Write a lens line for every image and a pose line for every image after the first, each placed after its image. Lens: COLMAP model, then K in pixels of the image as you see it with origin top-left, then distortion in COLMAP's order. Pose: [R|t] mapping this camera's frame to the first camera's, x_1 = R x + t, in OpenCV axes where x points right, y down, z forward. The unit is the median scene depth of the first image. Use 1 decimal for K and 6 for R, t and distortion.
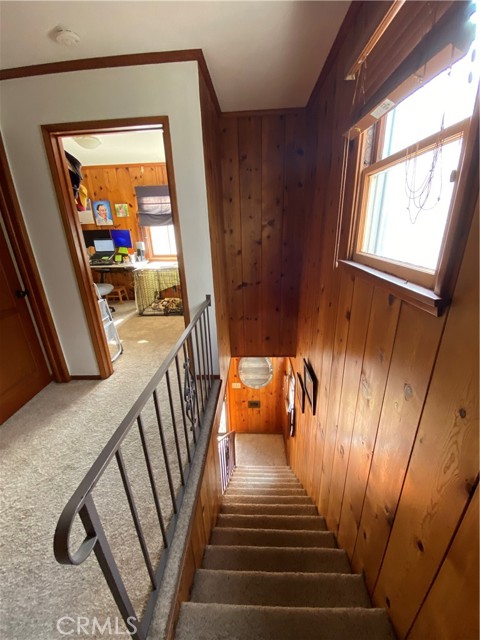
lens RADIAL K [[260.0, 0, 240.7], [0, 260.0, 320.0], [0, 0, 1]] dist [-0.001047, -0.000105]
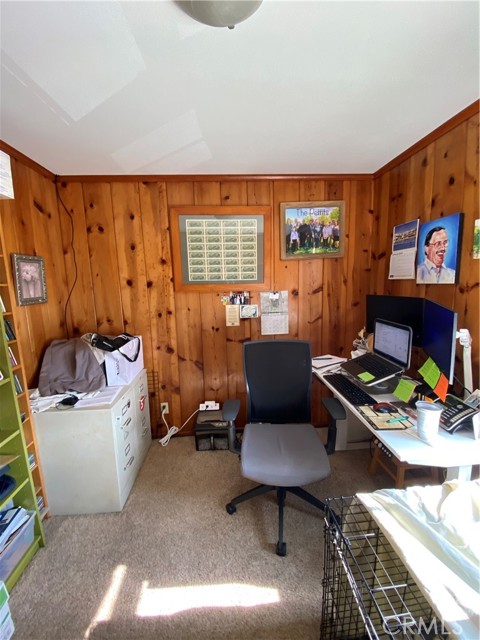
lens RADIAL K [[260.0, 0, 239.4], [0, 260.0, 319.2], [0, 0, 1]] dist [-0.001047, -0.000105]
pose [[0.102266, 0.172417, -0.979701, -0.198434], [-0.320991, 0.937901, 0.131554, -0.286388], [0.941545, 0.301022, 0.151260, 0.724830]]
